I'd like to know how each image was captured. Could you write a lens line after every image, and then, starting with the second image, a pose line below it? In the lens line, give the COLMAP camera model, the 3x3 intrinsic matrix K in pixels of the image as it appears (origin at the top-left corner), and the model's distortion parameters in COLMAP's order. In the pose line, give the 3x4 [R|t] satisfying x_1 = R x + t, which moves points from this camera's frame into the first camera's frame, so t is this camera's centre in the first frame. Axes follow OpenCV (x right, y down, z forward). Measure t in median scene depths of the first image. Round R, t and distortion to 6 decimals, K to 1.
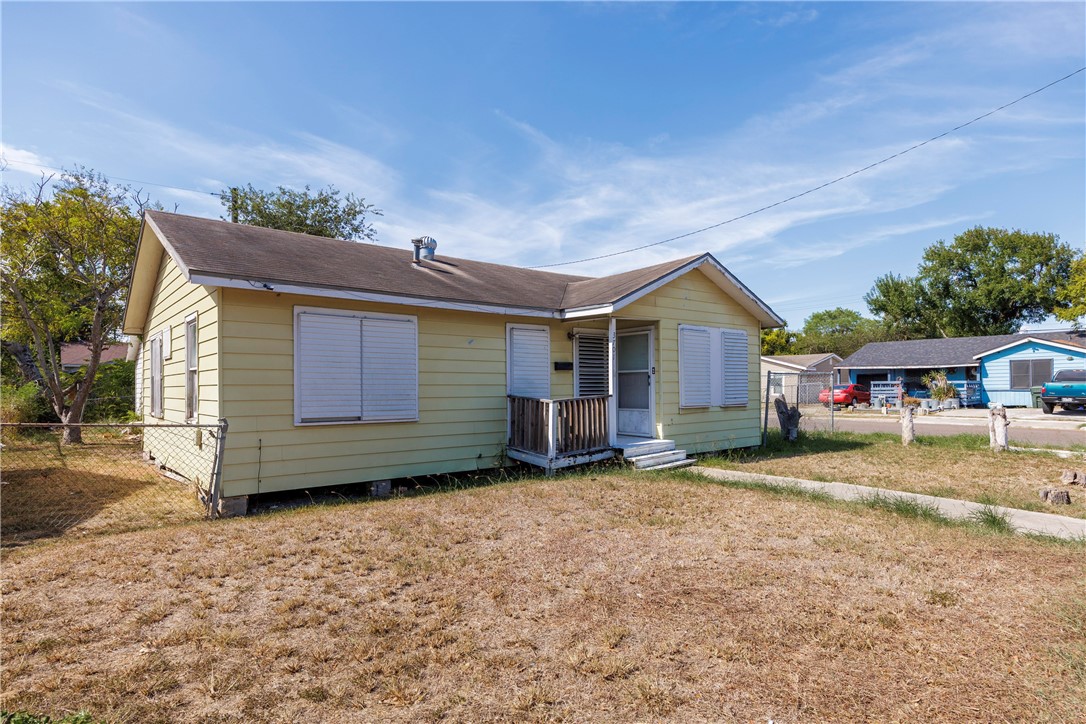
lens RADIAL K [[633.5, 0, 547.7], [0, 633.5, 359.0], [0, 0, 1]] dist [0.019435, -0.002869]
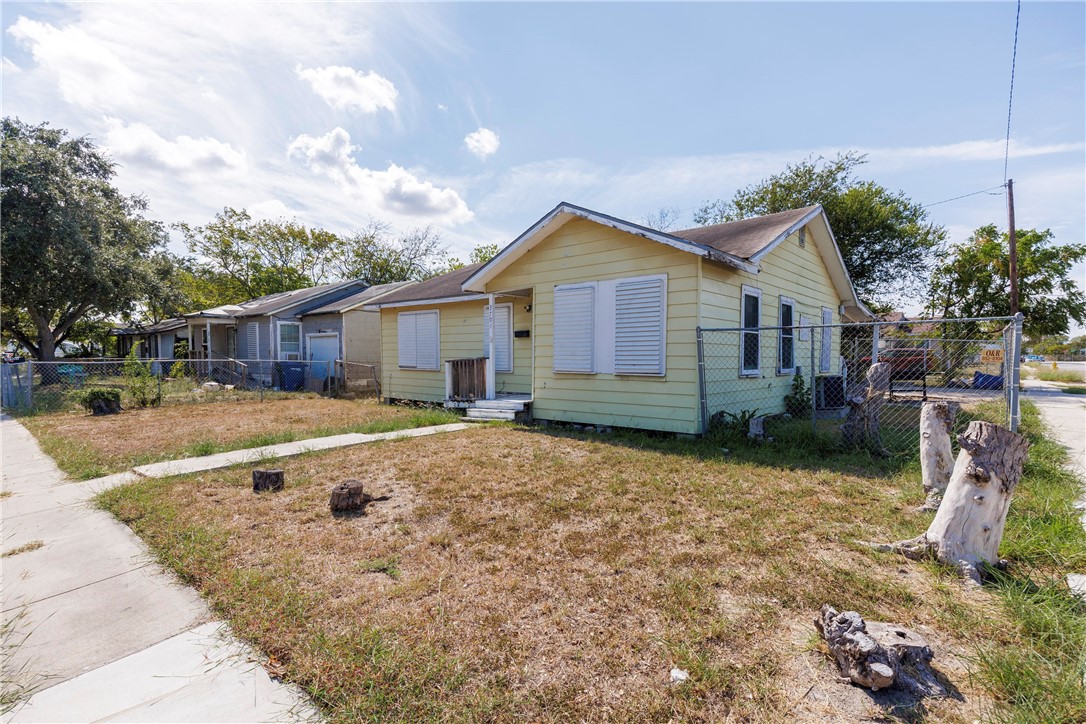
lens RADIAL K [[534.1, 0, 538.9], [0, 534.1, 366.8], [0, 0, 1]] dist [0.003933, -0.002081]
pose [[0.140695, 0.029378, -0.989617, 1.061211], [0.042804, 0.998445, 0.035726, 0.039582], [0.989127, -0.047386, 0.139218, 0.896176]]
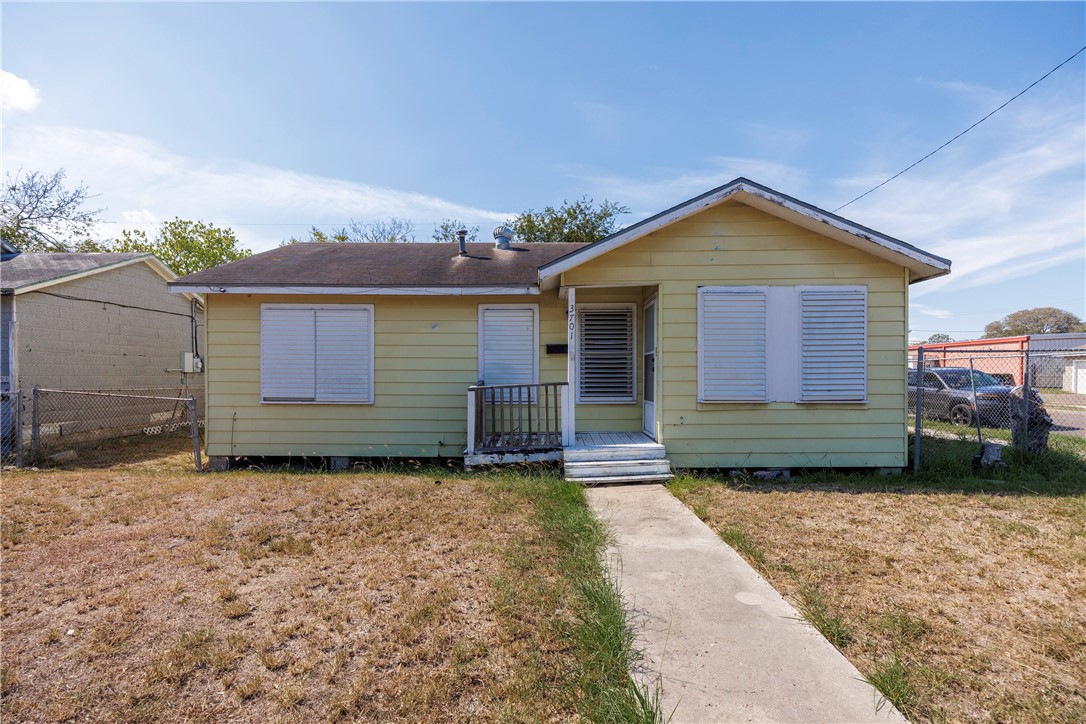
lens RADIAL K [[534.1, 0, 545.2], [0, 534.1, 361.9], [0, 0, 1]] dist [0.003933, -0.002081]
pose [[0.744568, -0.007693, -0.667502, 0.504749], [0.025434, 0.999534, 0.016851, 0.016837], [0.667061, -0.029524, 0.744418, 0.447772]]
